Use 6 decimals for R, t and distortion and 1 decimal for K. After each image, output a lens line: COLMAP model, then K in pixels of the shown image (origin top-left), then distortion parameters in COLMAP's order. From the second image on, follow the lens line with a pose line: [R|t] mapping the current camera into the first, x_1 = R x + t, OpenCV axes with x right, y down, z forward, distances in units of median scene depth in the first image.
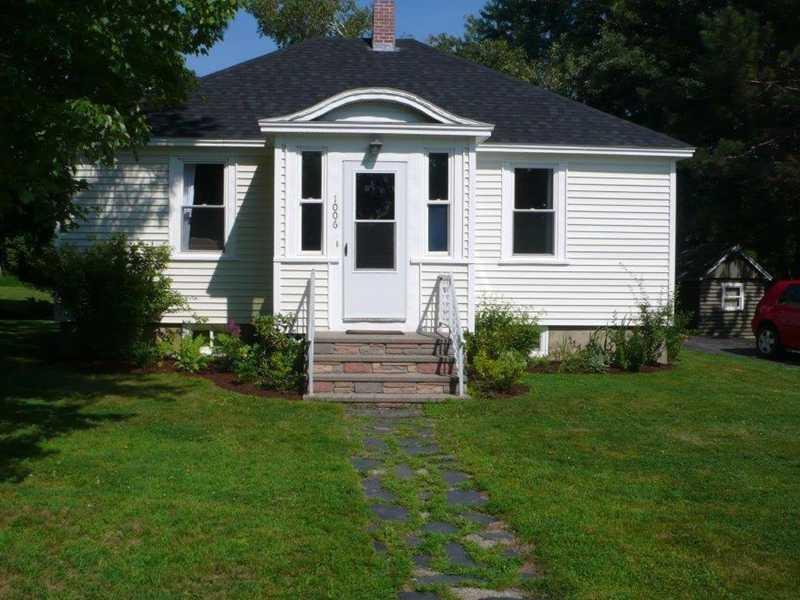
lens RADIAL K [[850.5, 0, 400.0], [0, 850.5, 300.0], [0, 0, 1]] dist [-0.094263, 0.021880]
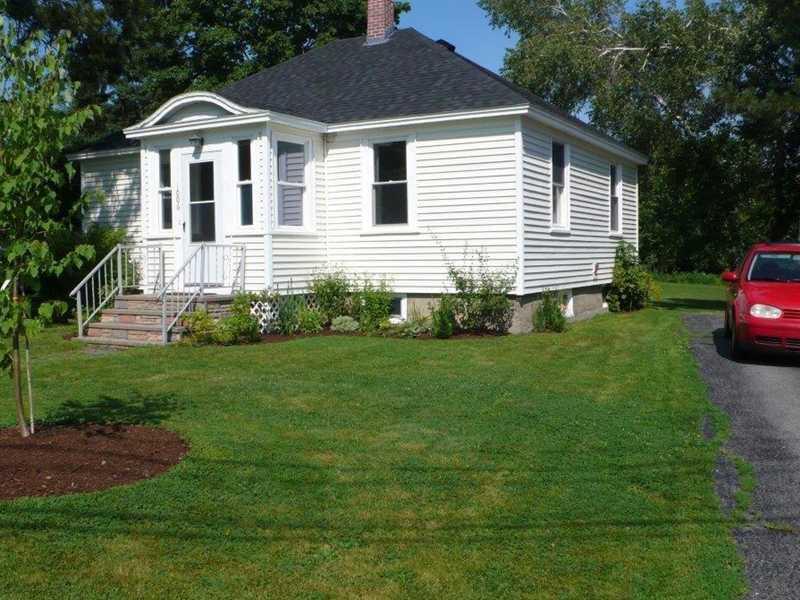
lens RADIAL K [[850.5, 0, 400.0], [0, 850.5, 300.0], [0, 0, 1]] dist [-0.094263, 0.021880]
pose [[0.831424, 0.008343, -0.555575, 0.868800], [-0.002080, 0.999927, 0.011904, 0.030831], [0.555634, -0.008741, 0.831381, 0.158509]]
